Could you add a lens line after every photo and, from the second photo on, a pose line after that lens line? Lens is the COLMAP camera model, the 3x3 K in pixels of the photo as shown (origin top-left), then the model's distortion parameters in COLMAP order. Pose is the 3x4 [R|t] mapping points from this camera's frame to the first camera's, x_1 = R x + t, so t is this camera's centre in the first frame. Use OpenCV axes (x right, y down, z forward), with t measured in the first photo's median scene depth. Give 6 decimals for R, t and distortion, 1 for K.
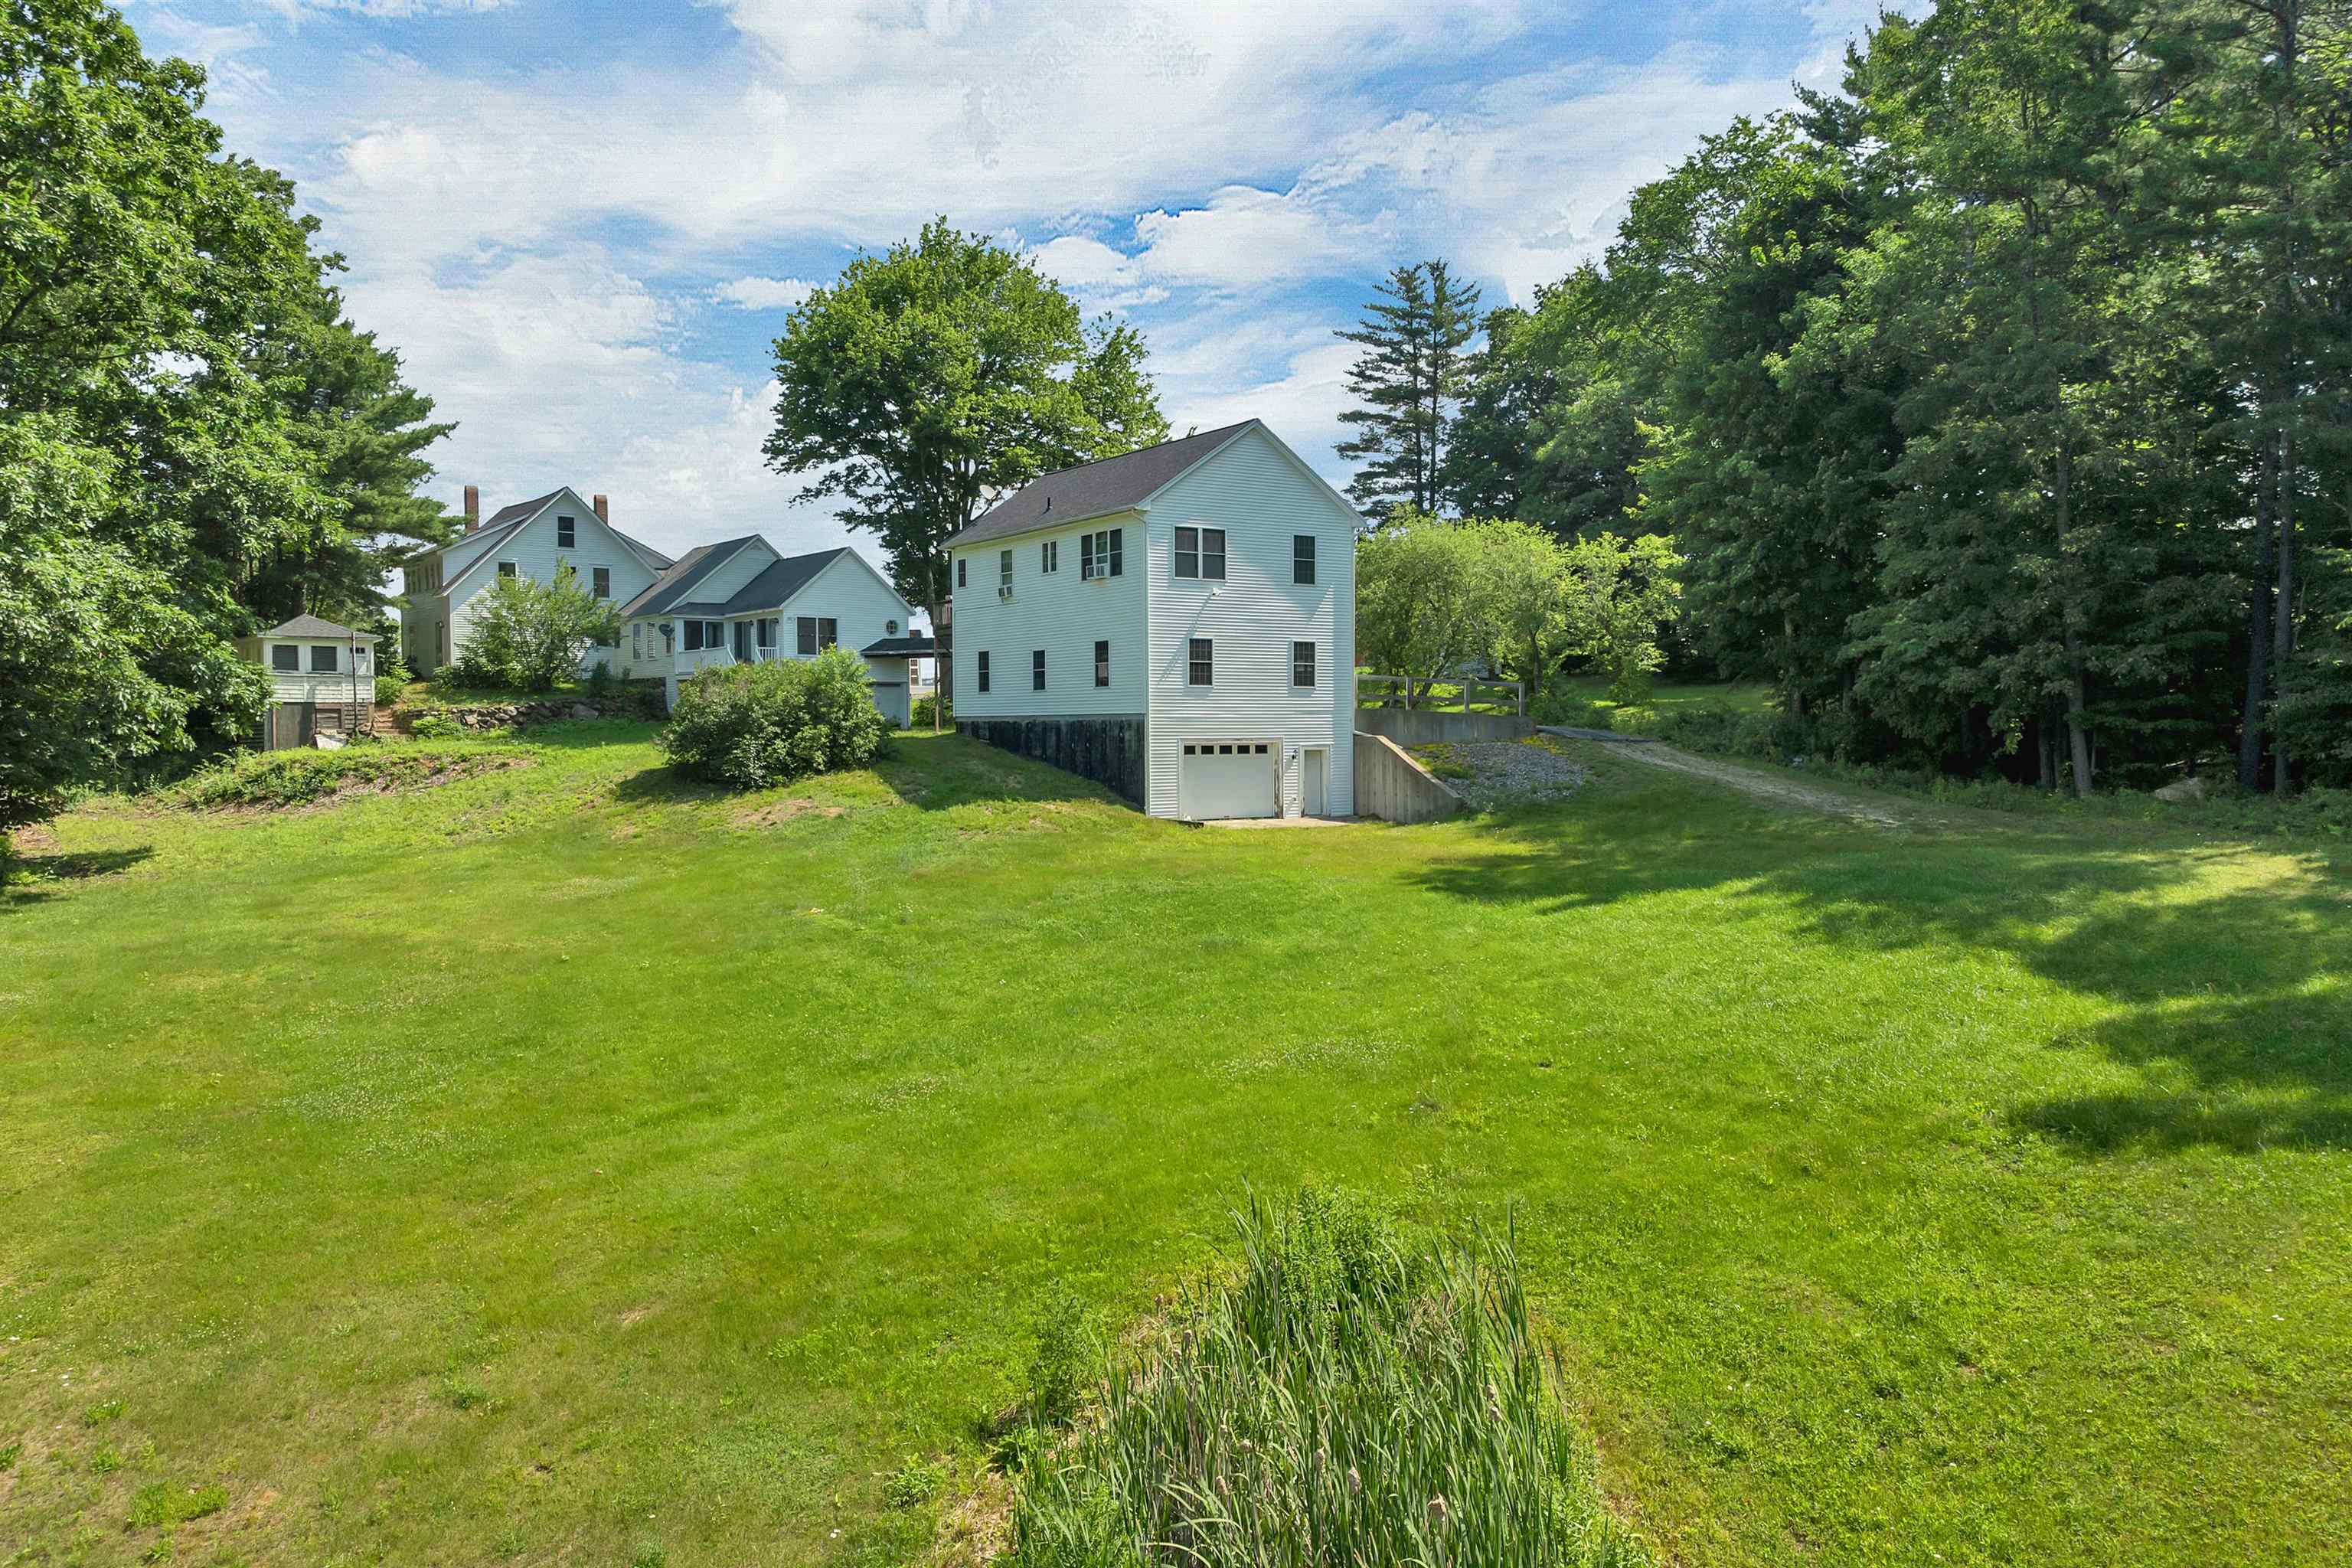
lens RADIAL K [[1707.2, 0, 1181.1], [0, 1707.2, 809.6], [0, 0, 1]] dist [-0.032957, -0.001288]
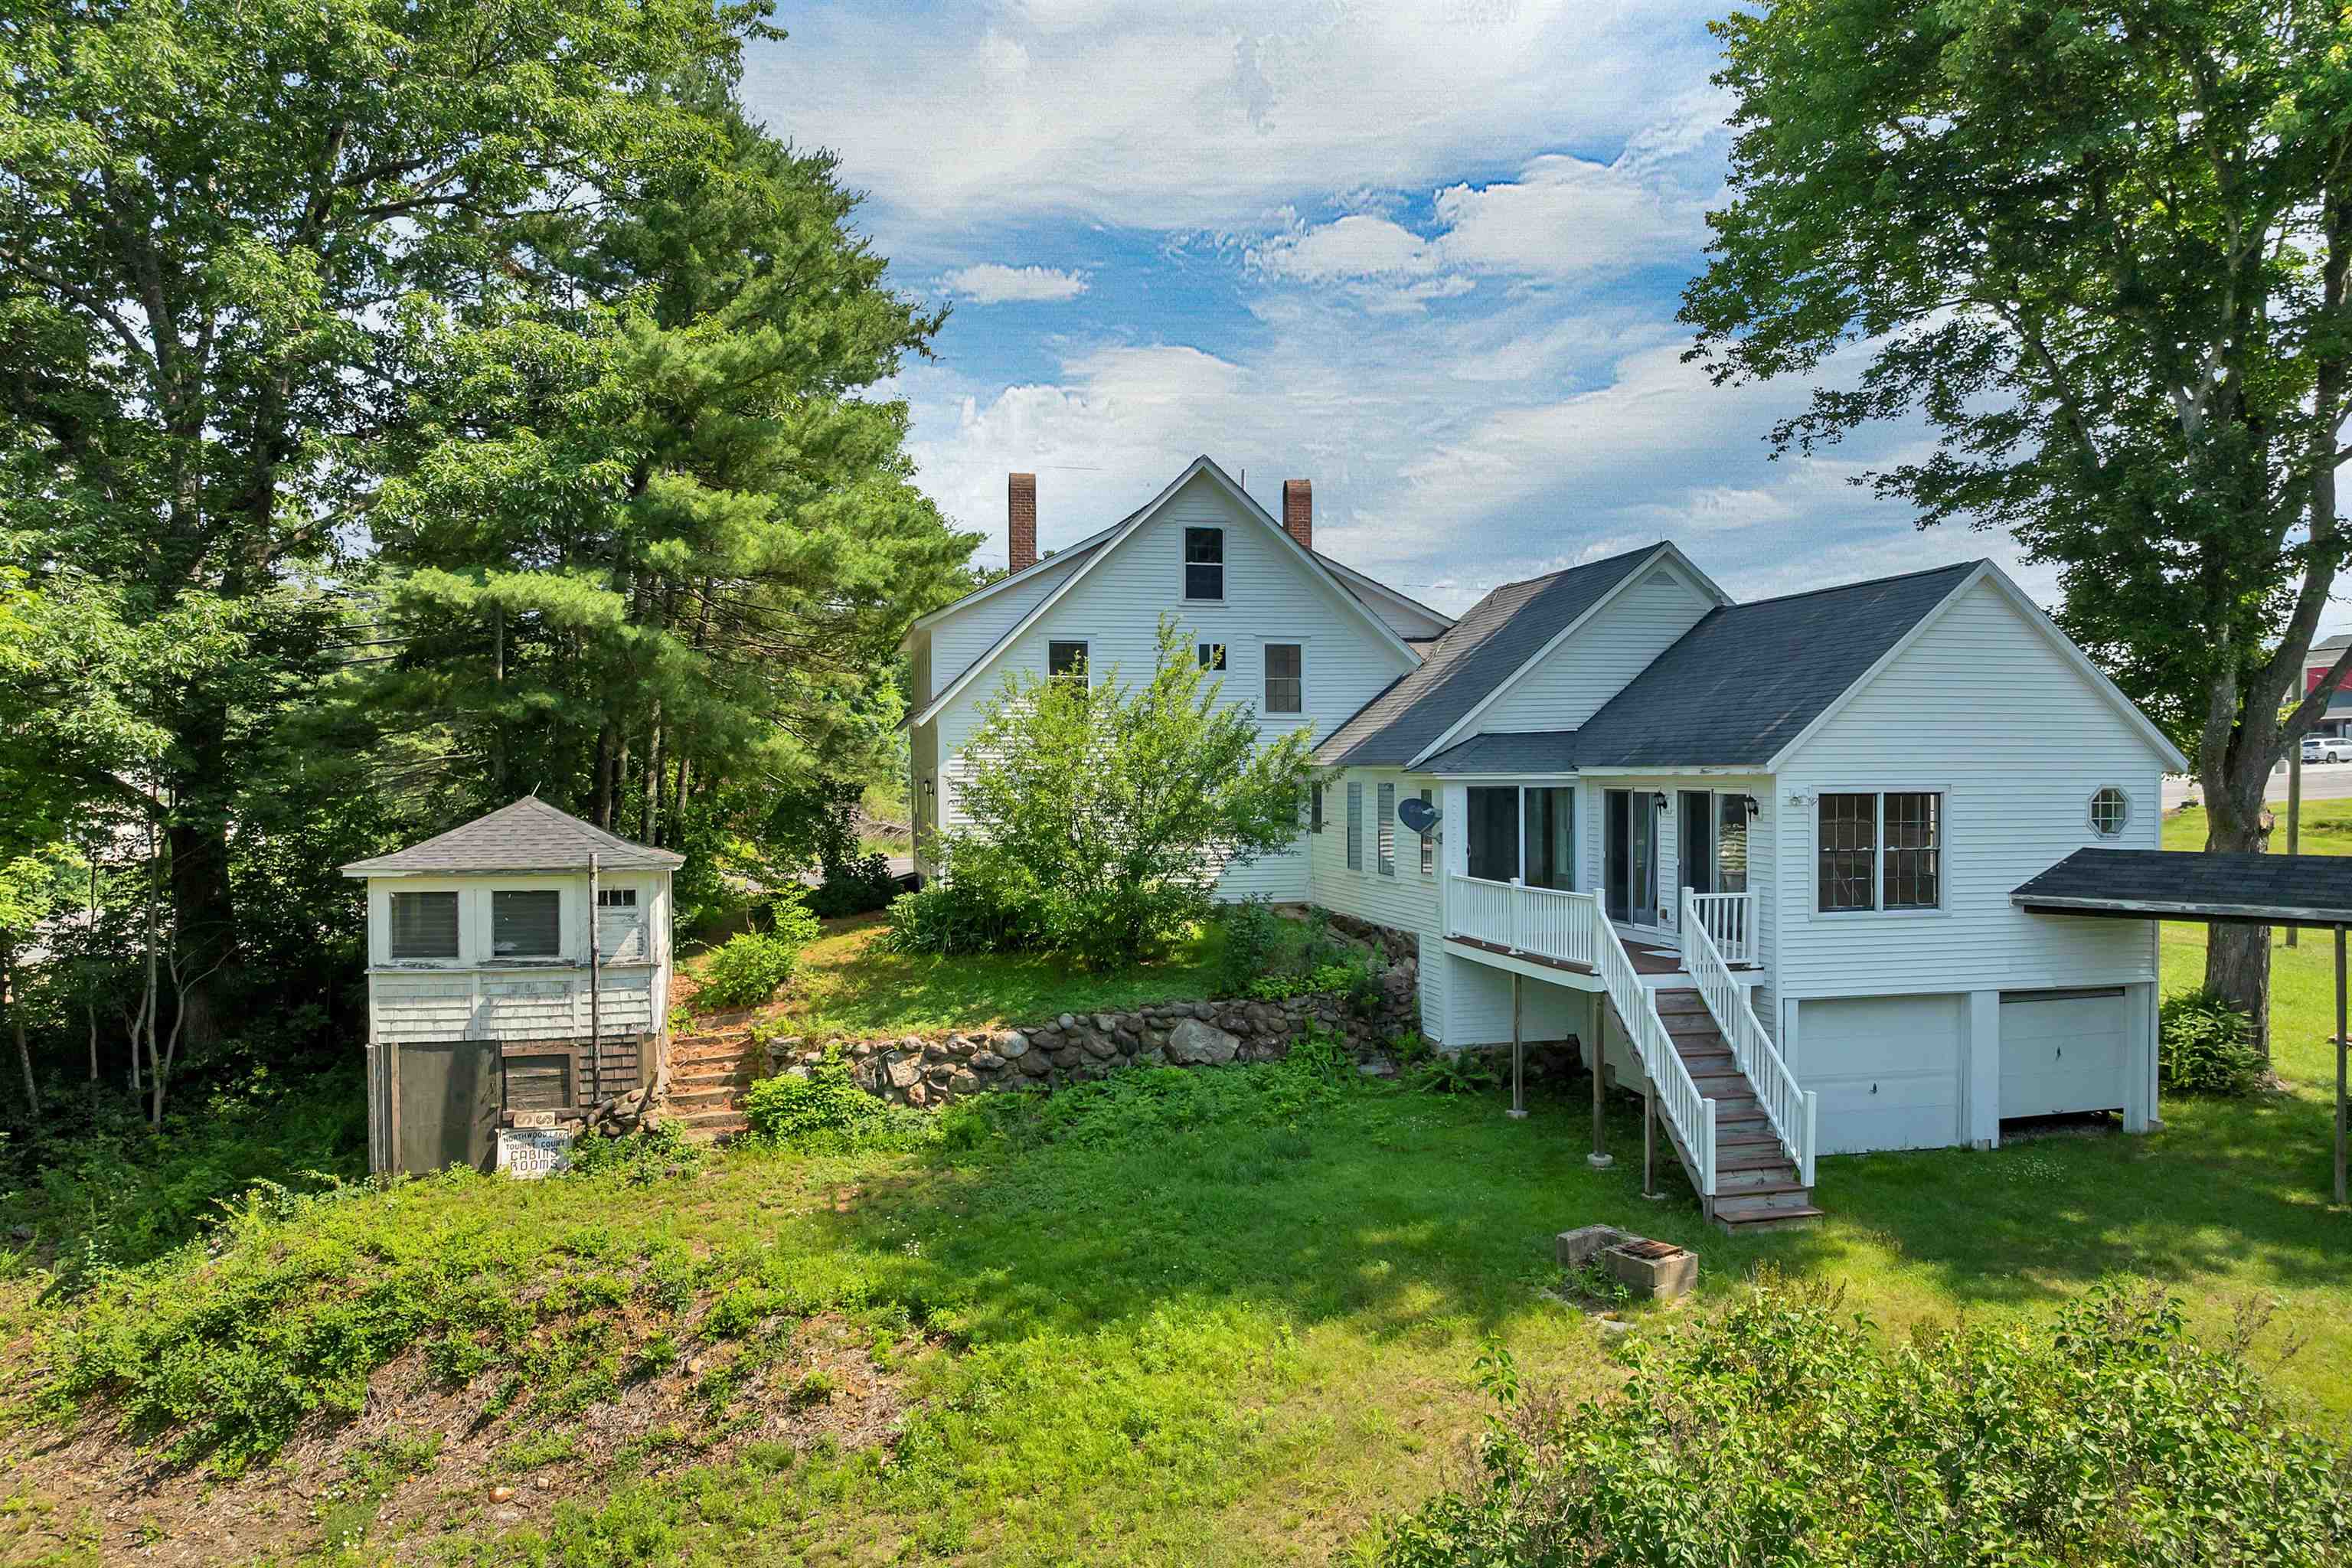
lens RADIAL K [[1707.2, 0, 1181.1], [0, 1707.2, 809.6], [0, 0, 1]] dist [-0.032957, -0.001288]
pose [[0.894627, 0.009314, -0.446716, -0.191468], [-0.018384, 0.999703, -0.015974, -0.103461], [0.446435, 0.022503, 0.894533, 0.672592]]
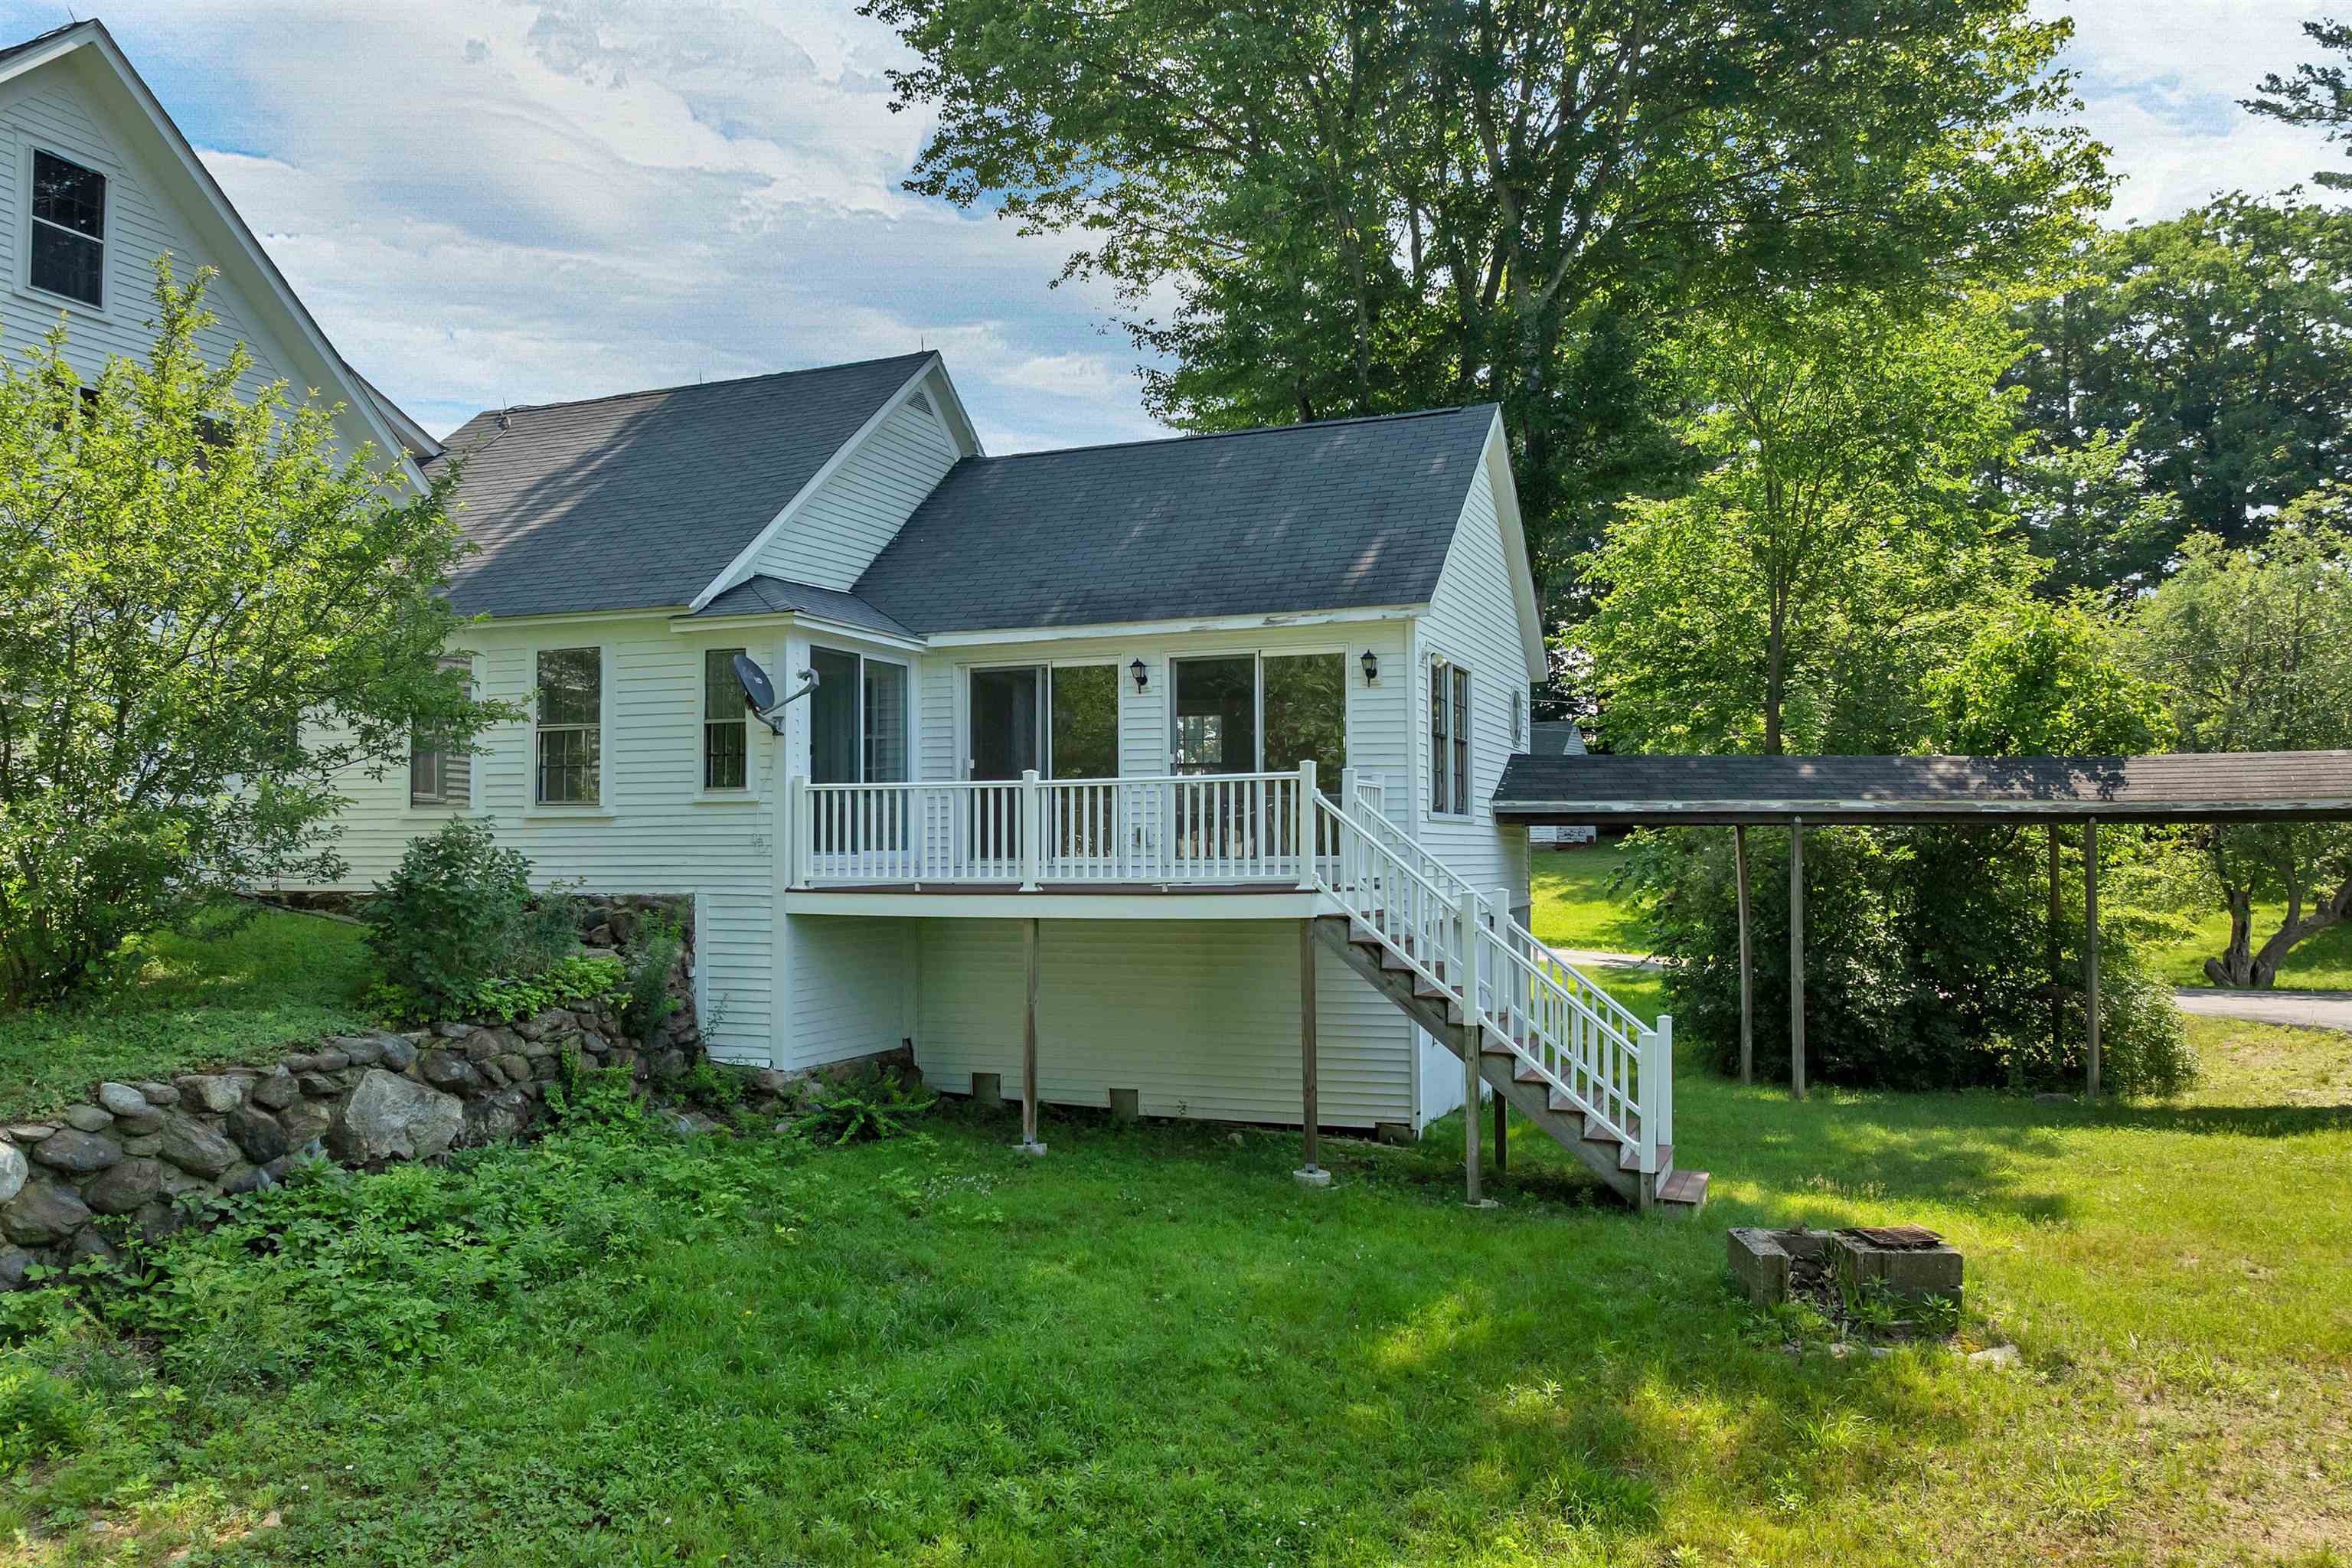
lens RADIAL K [[1707.2, 0, 1181.1], [0, 1707.2, 809.6], [0, 0, 1]] dist [-0.032957, -0.001288]
pose [[0.870309, 0.013917, 0.492310, -0.374013], [0.023688, 0.997261, -0.070066, -0.075820], [-0.491937, 0.072641, 0.867595, 0.814266]]
